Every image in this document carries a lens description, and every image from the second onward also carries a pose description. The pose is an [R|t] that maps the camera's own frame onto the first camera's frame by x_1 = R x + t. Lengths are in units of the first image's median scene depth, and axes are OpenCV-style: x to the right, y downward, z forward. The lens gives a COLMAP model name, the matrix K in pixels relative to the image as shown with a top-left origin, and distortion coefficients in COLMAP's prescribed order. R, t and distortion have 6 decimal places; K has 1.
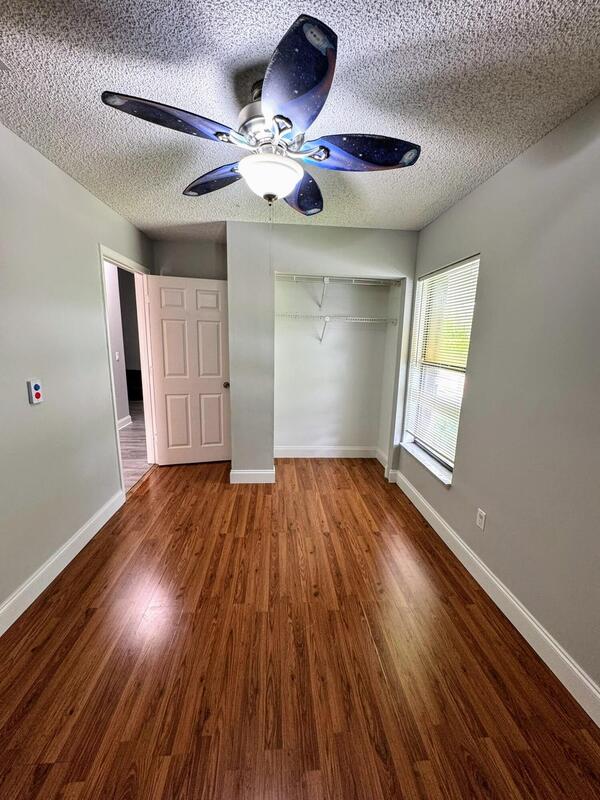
lens RADIAL K [[319.8, 0, 299.5], [0, 319.8, 397.3], [0, 0, 1]] dist [0.002648, 0.000393]
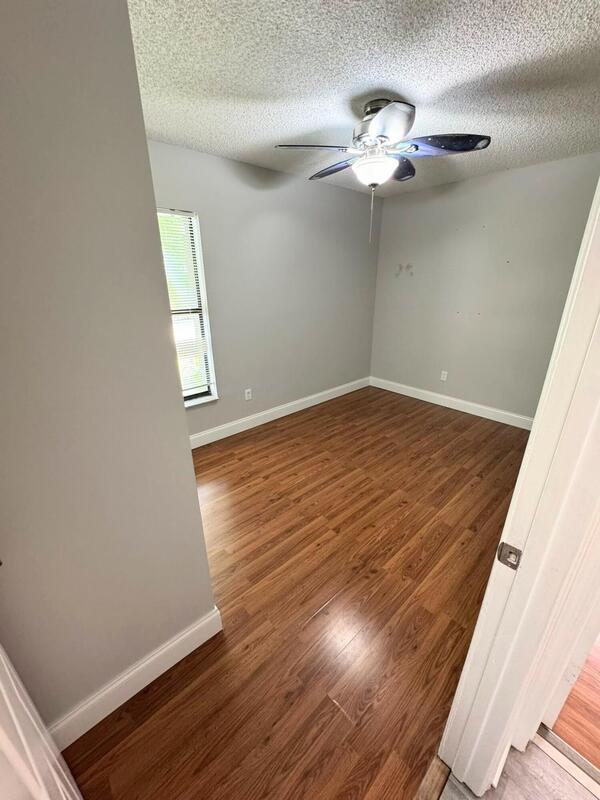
lens RADIAL K [[319.8, 0, 299.4], [0, 319.8, 402.0], [0, 0, 1]] dist [0.002648, 0.000393]
pose [[-0.614086, -0.299814, 0.730076, -0.802961], [0.142066, 0.867937, 0.475924, -0.334452], [-0.776348, 0.395977, -0.490394, 1.550909]]
